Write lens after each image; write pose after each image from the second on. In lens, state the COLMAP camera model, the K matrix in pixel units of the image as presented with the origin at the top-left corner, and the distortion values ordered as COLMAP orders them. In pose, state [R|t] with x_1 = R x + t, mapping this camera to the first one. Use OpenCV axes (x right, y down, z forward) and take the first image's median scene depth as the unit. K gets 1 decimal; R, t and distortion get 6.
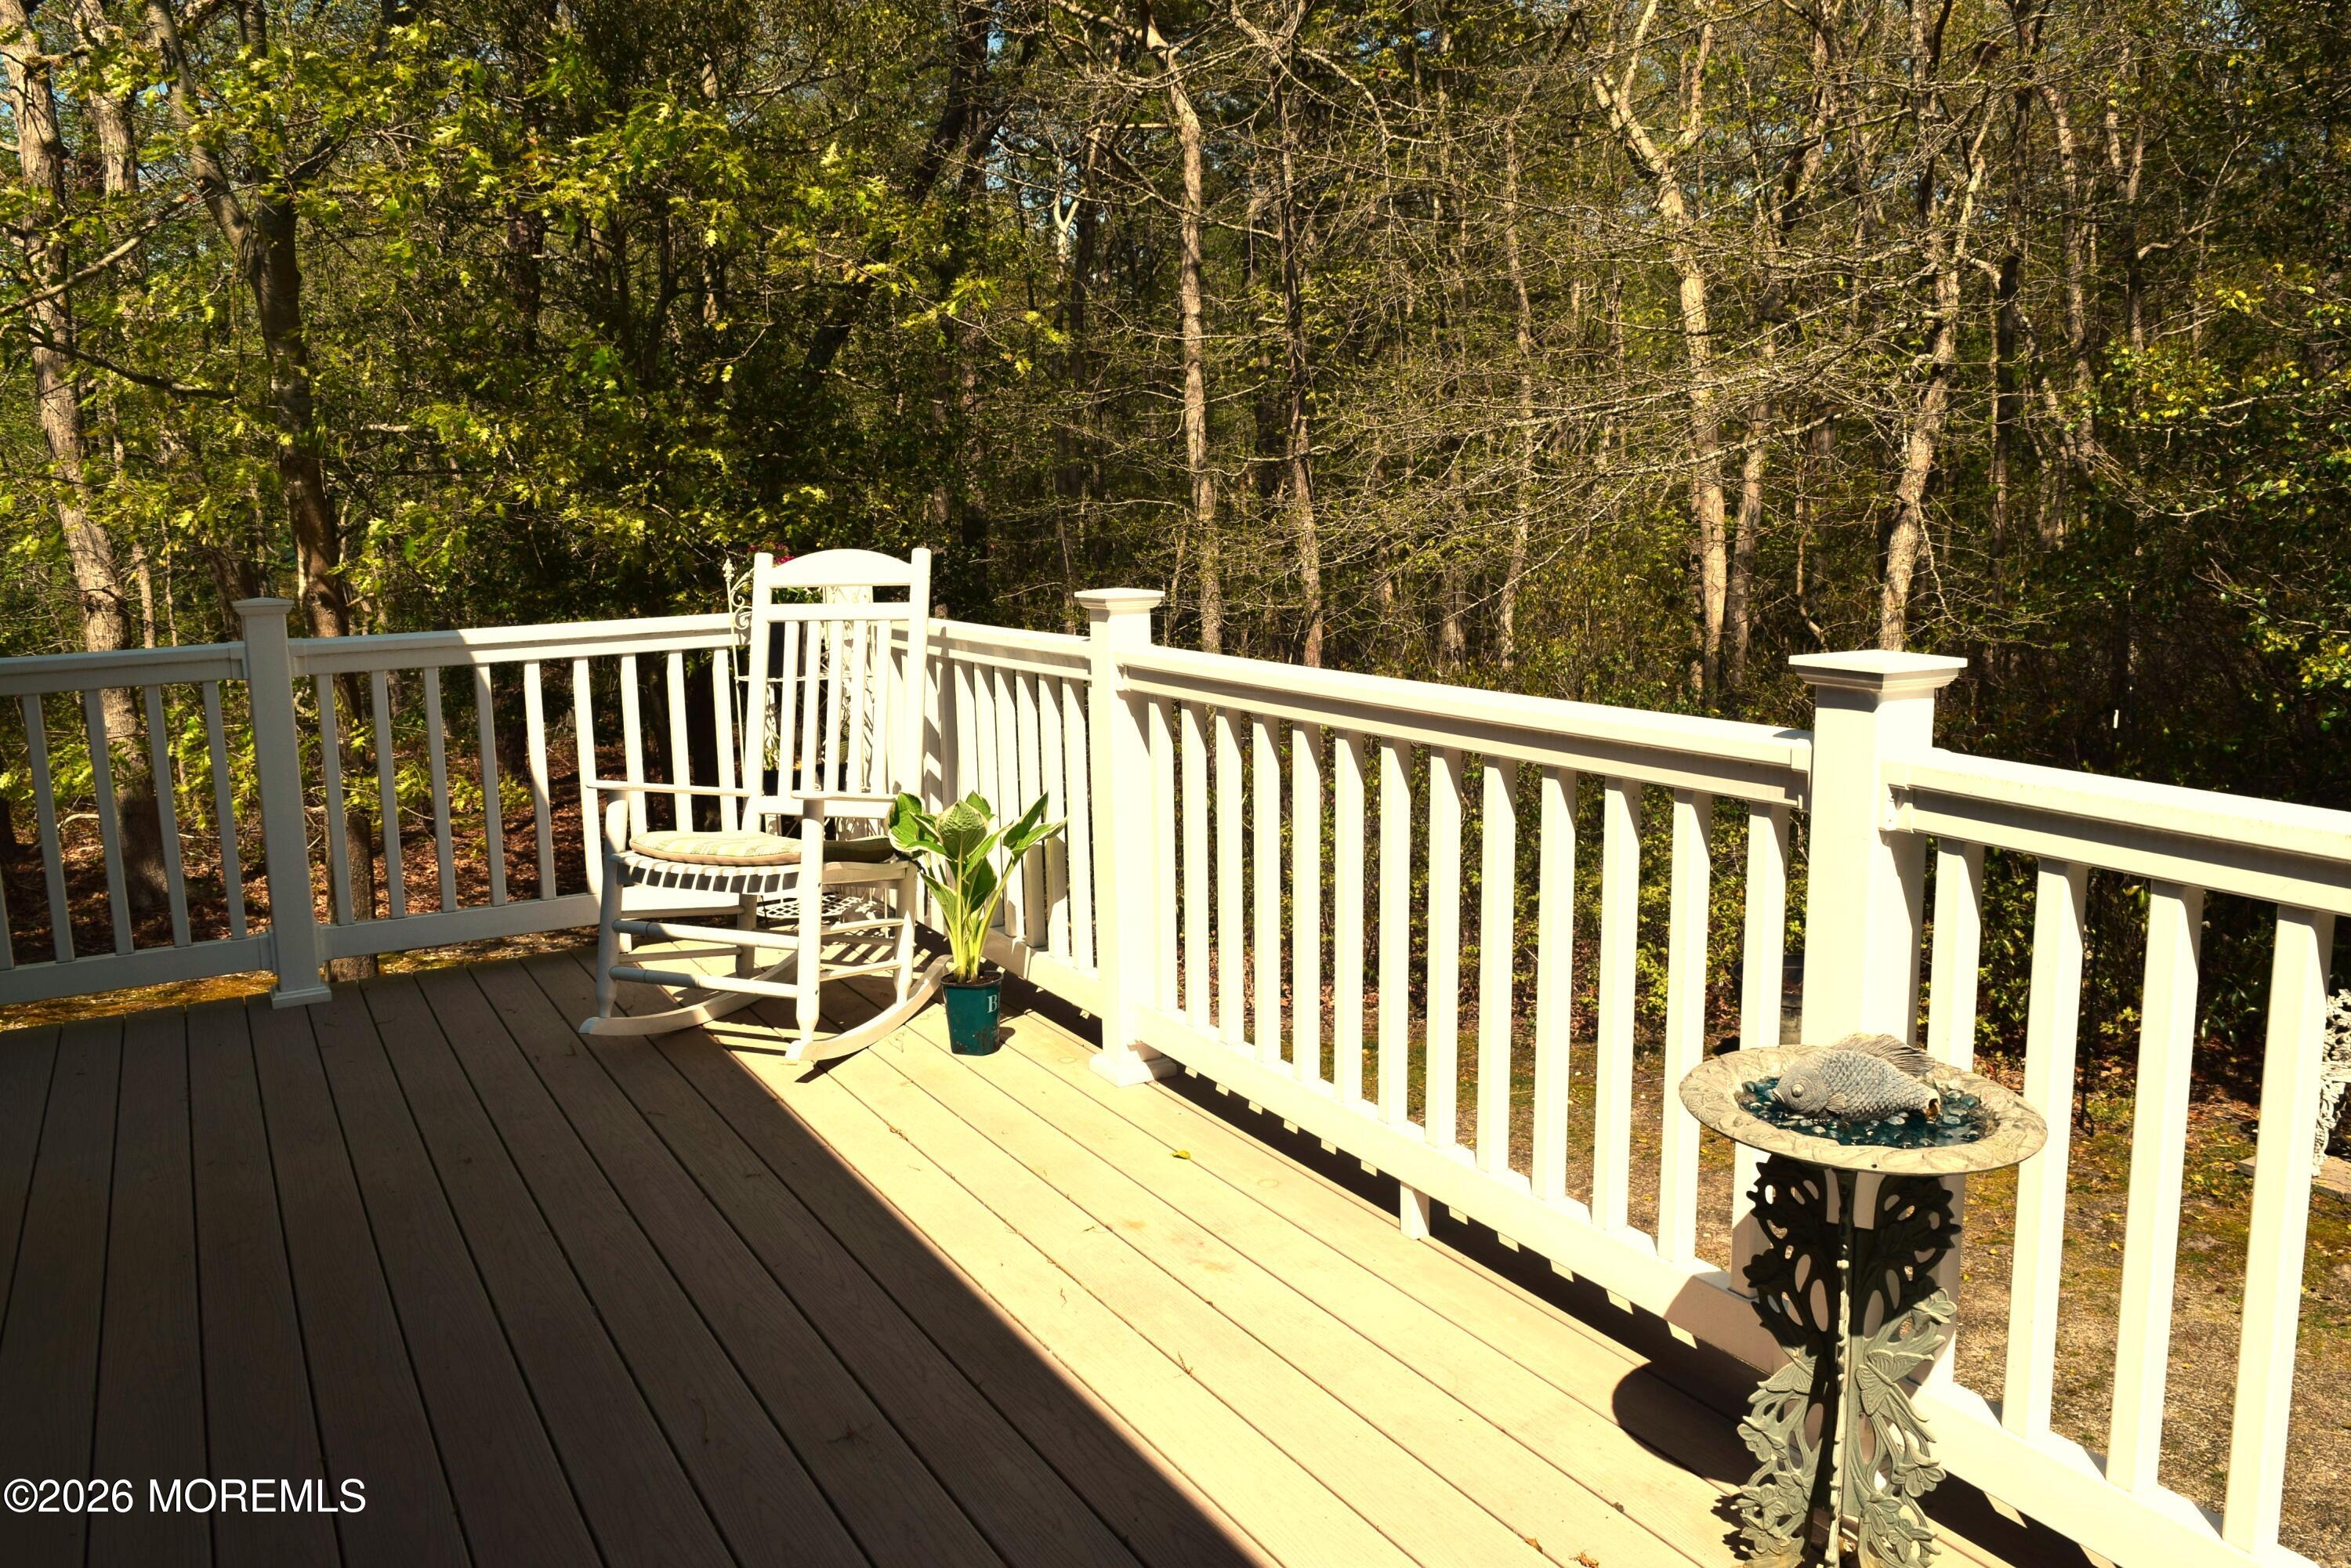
lens RADIAL K [[1775.0, 0, 1175.5], [0, 1775.0, 784.0], [0, 0, 1]] dist [-0.045900, -0.000990]
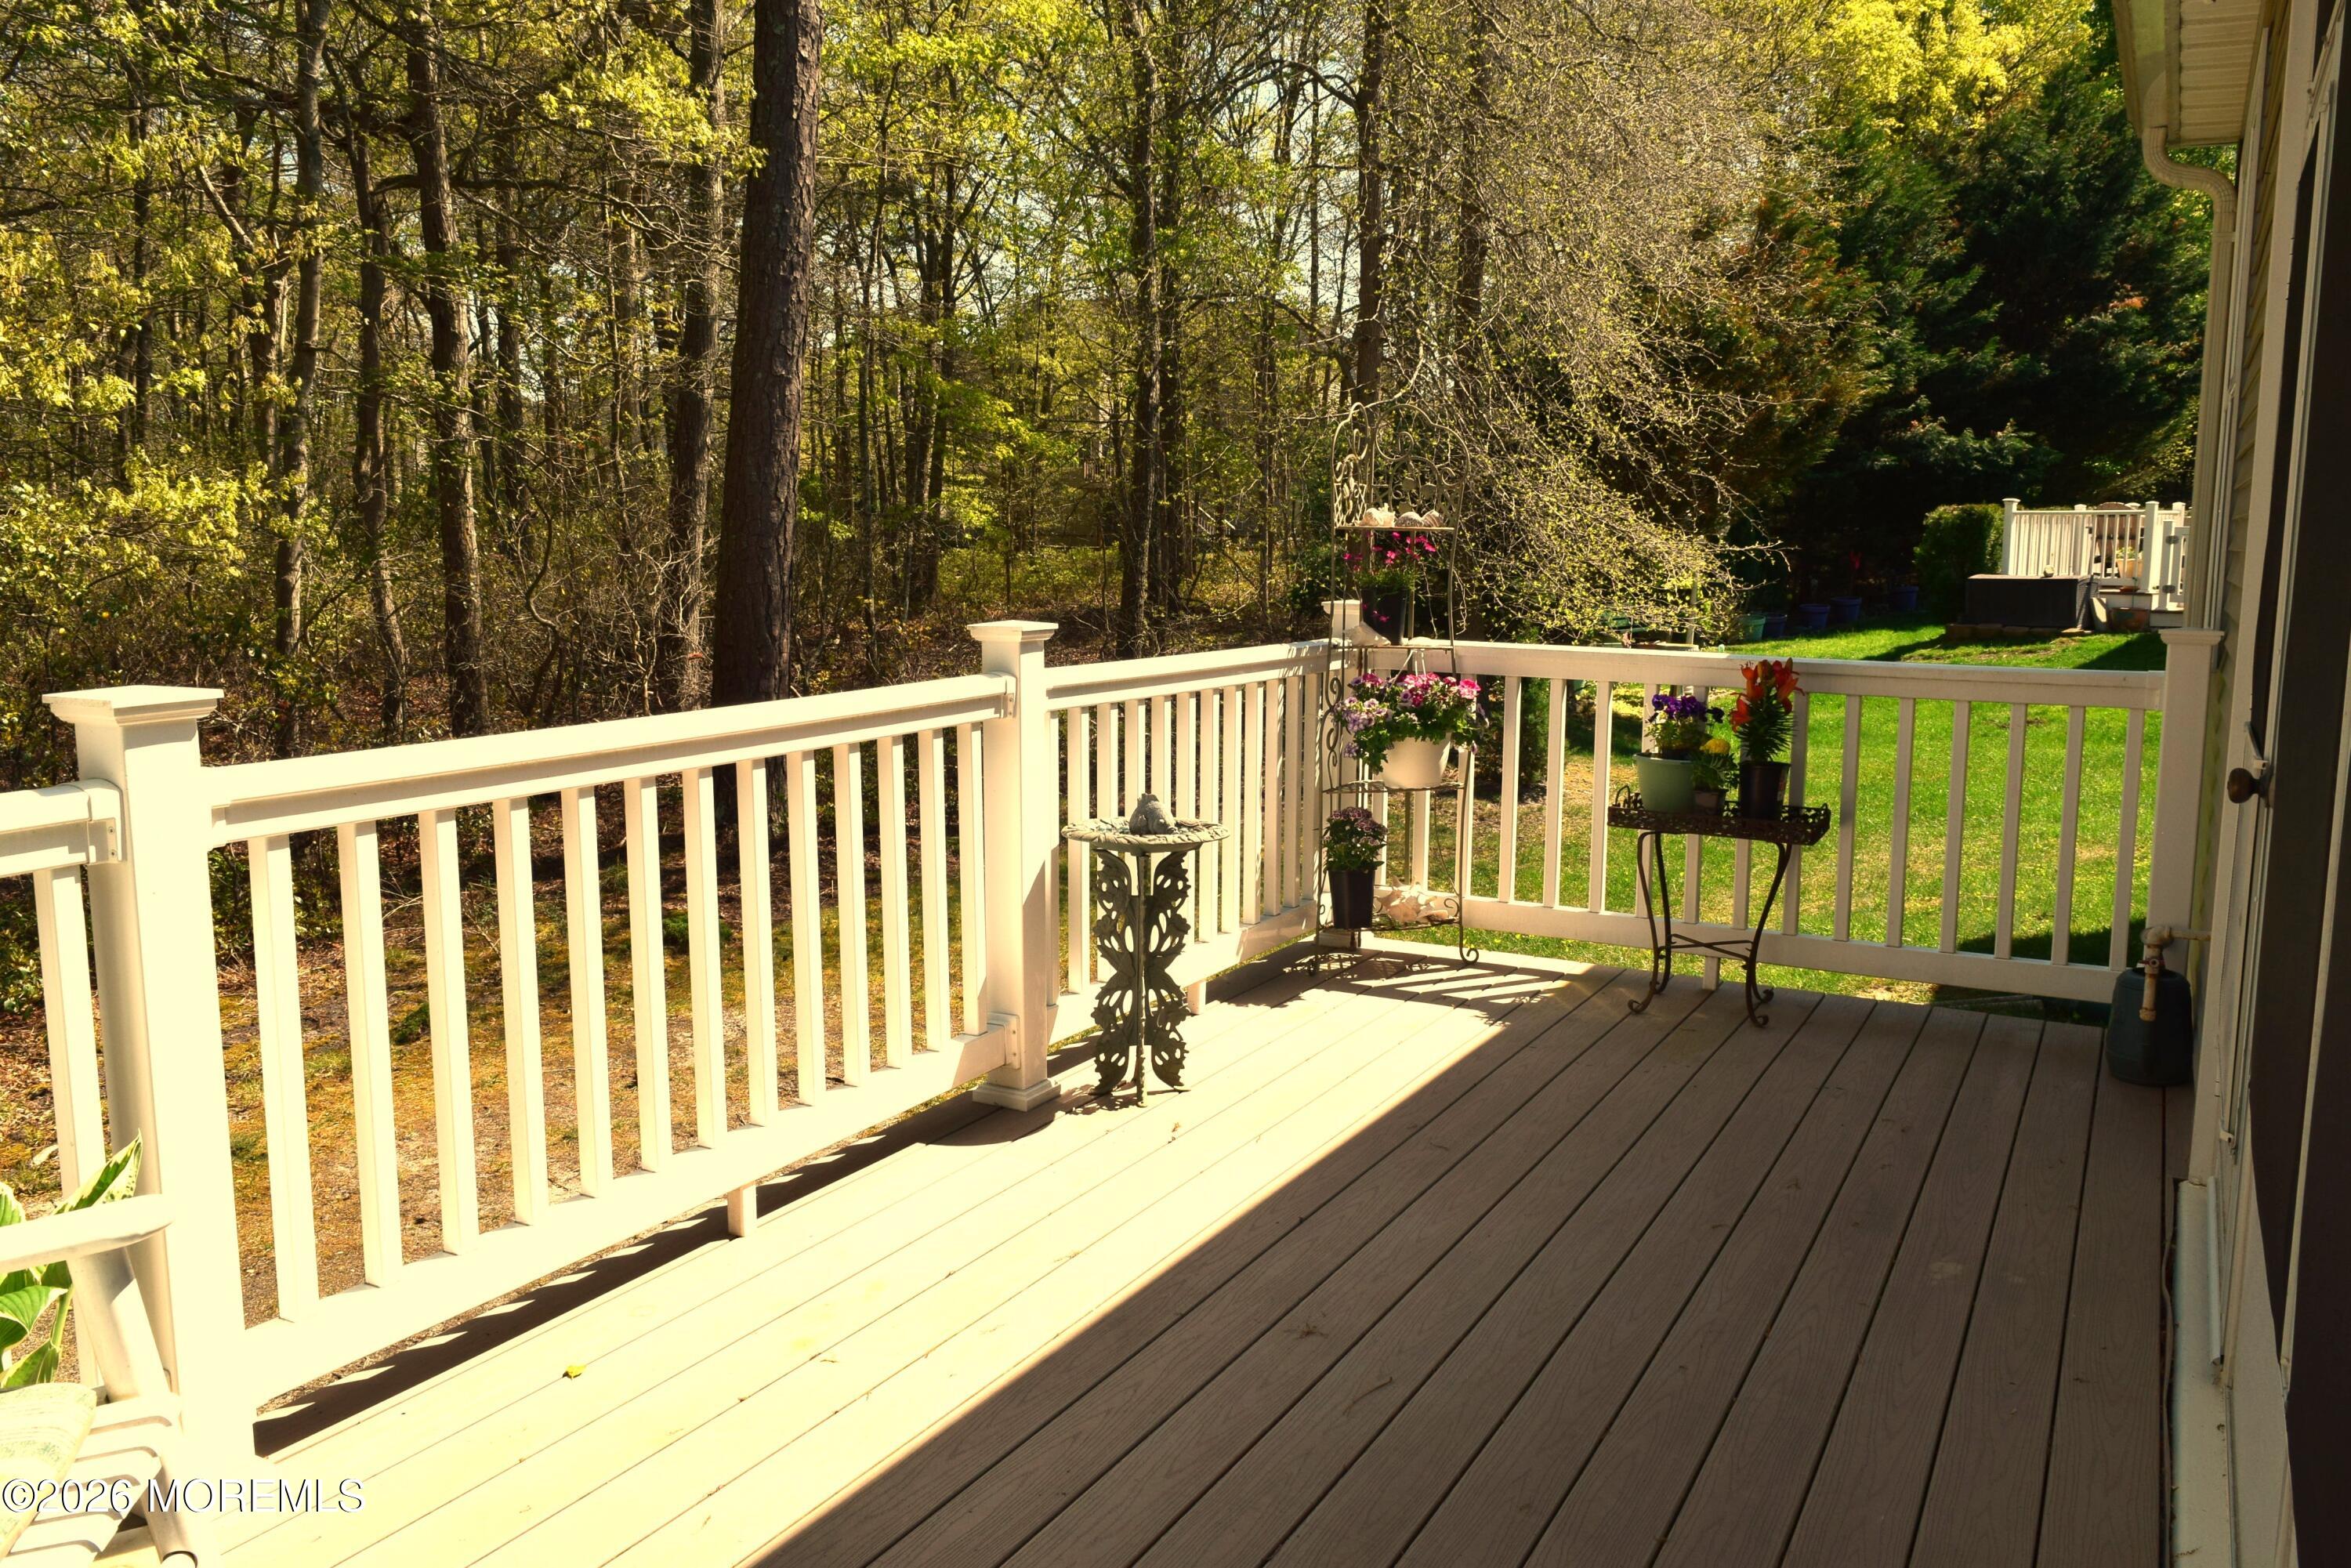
lens RADIAL K [[1842.4, 0, 1175.5], [0, 1842.4, 784.0], [0, 0, 1]] dist [-0.004591, -0.001216]
pose [[-0.529909, -0.113712, 0.840396, -0.941348], [0.134174, 0.967247, 0.215479, -0.215849], [-0.837373, 0.226943, -0.497296, 1.340910]]
